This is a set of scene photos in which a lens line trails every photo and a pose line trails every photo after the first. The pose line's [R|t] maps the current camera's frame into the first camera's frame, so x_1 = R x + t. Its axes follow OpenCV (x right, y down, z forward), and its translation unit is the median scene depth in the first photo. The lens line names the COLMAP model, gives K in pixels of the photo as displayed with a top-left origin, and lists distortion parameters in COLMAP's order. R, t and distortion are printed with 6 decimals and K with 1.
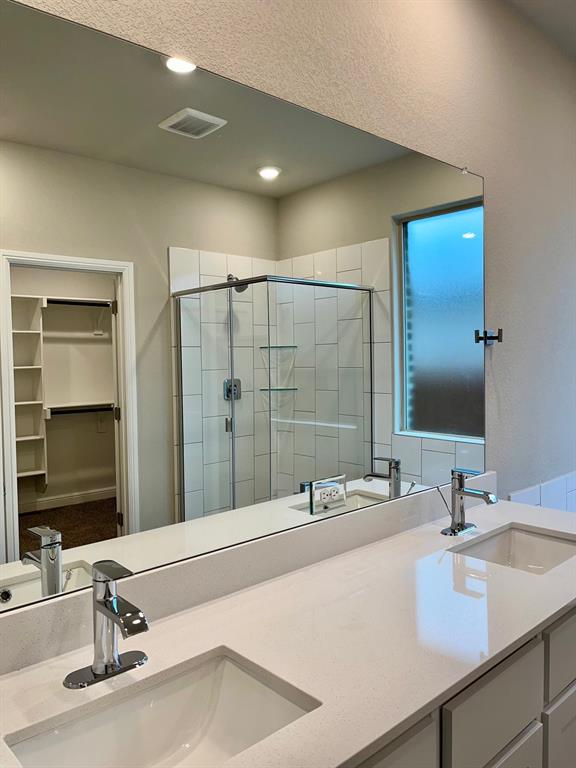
lens RADIAL K [[575.9, 0, 288.0], [0, 575.9, 384.0], [0, 0, 1]] dist [0.099092, -0.137445]
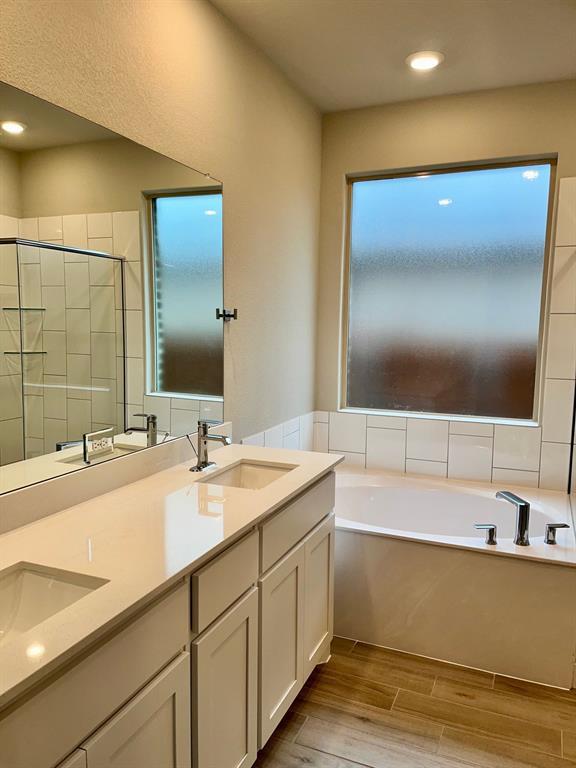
lens RADIAL K [[575.9, 0, 288.0], [0, 575.9, 384.0], [0, 0, 1]] dist [0.099092, -0.137445]
pose [[0.907077, -0.014472, 0.420716, -0.054299], [-0.013106, 0.997954, 0.062586, -0.010557], [-0.420761, -0.062285, 0.905031, -0.169620]]
